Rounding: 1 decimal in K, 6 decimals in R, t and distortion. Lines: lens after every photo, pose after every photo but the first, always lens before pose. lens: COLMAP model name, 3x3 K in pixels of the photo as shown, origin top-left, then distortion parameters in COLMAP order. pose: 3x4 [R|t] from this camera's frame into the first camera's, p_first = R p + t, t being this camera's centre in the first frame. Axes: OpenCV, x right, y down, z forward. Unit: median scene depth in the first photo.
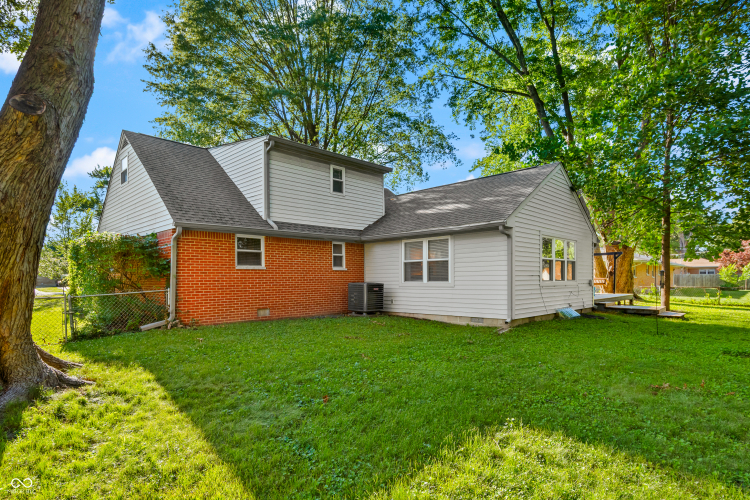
lens RADIAL K [[404.7, 0, 385.5], [0, 404.7, 277.9], [0, 0, 1]] dist [-0.007768, -0.000503]
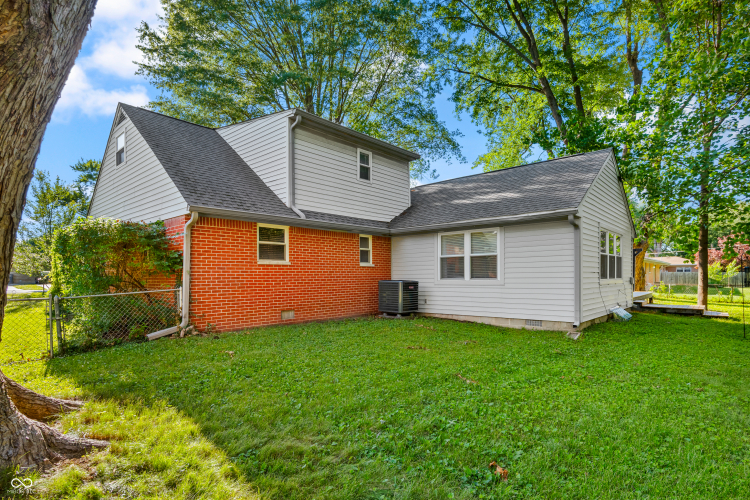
lens RADIAL K [[391.3, 0, 384.7], [0, 391.3, 272.6], [0, 0, 1]] dist [-0.010714, 0.001760]
pose [[0.998895, 0.001755, 0.046955, -0.118384], [-0.001415, 0.999973, -0.007276, 0.001213], [-0.046967, 0.007202, 0.998870, 0.139682]]
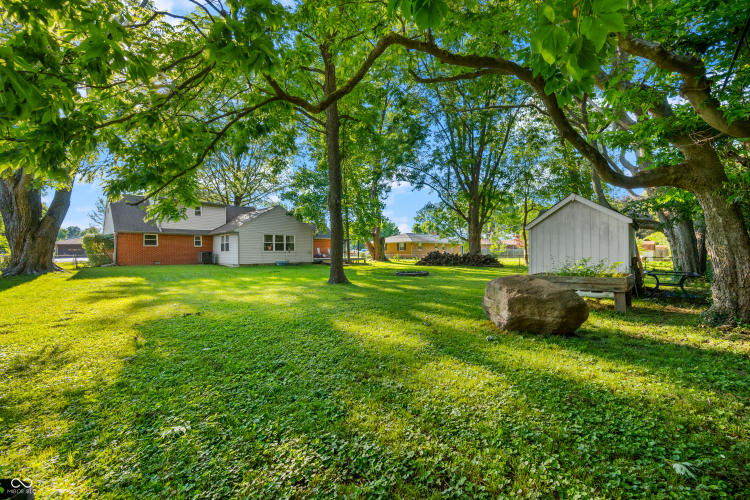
lens RADIAL K [[292.7, 0, 372.1], [0, 292.7, 249.8], [0, 0, 1]] dist [-0.001159, 0.000735]
pose [[0.999753, -0.000346, 0.022237, 0.955516], [0.000555, 0.999956, -0.009375, 0.017567], [-0.022233, 0.009385, 0.999709, -0.862182]]
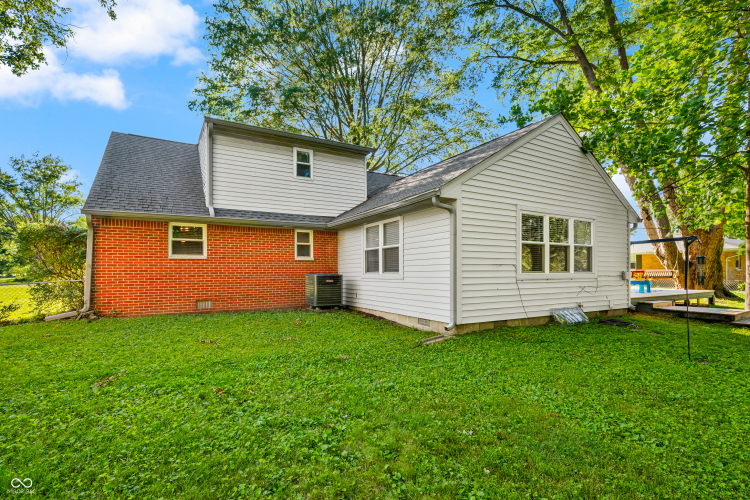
lens RADIAL K [[364.5, 0, 373.7], [0, 364.5, 263.9], [0, 0, 1]] dist [-0.011835, -0.002716]
pose [[0.960512, -0.003374, -0.278218, 0.281284], [-0.001698, 0.999837, -0.017987, 0.004423], [0.278233, 0.017749, 0.960350, 0.254396]]
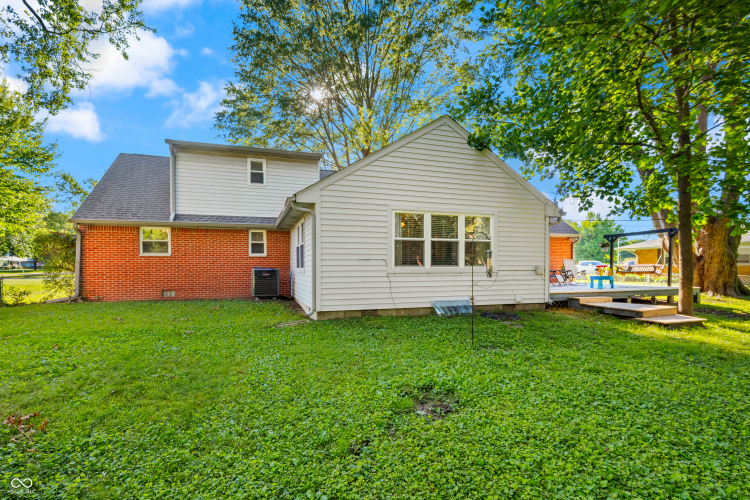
lens RADIAL K [[364.5, 0, 368.2], [0, 364.5, 271.2], [0, 0, 1]] dist [-0.011835, -0.002716]
pose [[0.890230, 0.007324, -0.455453, 0.603945], [-0.000485, 0.999885, 0.015132, 0.005038], [0.455512, -0.013251, 0.890131, 0.290535]]
